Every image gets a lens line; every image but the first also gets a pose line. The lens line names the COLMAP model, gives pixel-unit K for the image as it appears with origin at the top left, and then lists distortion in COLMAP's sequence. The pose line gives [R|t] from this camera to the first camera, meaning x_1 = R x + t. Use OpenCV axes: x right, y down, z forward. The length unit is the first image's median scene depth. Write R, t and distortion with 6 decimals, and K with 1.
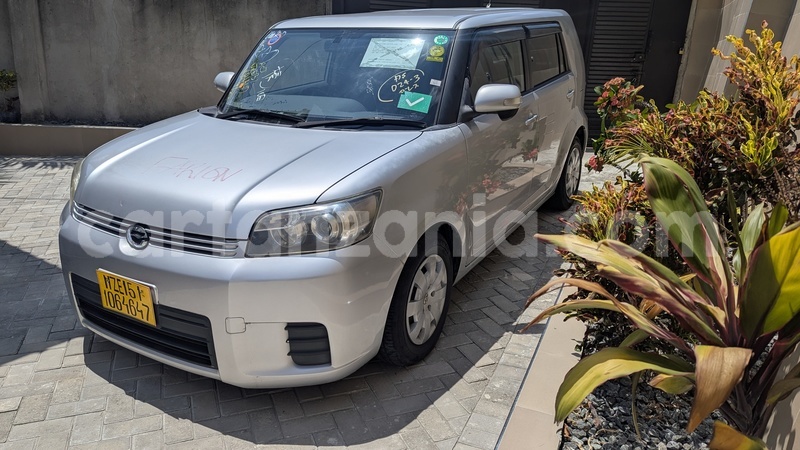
lens RADIAL K [[573.7, 0, 399.3], [0, 573.7, 219.8], [0, 0, 1]] dist [0.033979, -0.015373]
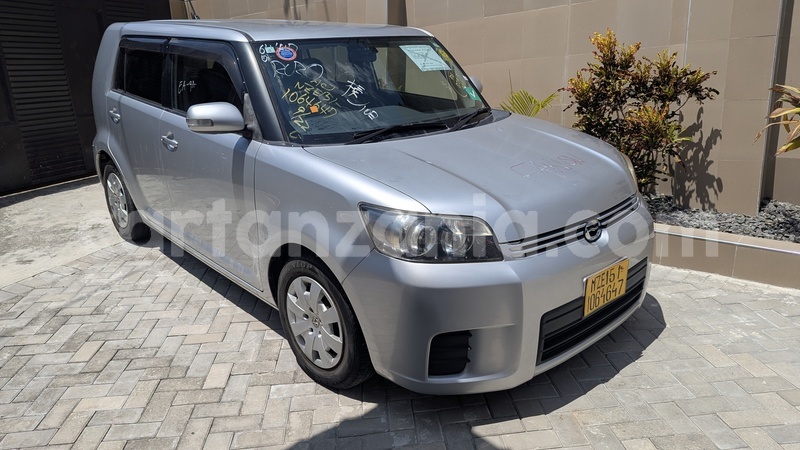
lens RADIAL K [[573.7, 0, 398.6], [0, 573.7, 230.6], [0, 0, 1]] dist [0.033979, -0.015373]
pose [[0.306236, -0.310816, 0.899785, -1.467351], [0.326032, 0.922277, 0.207623, -0.294571], [-0.894384, 0.229777, 0.383770, 0.892199]]
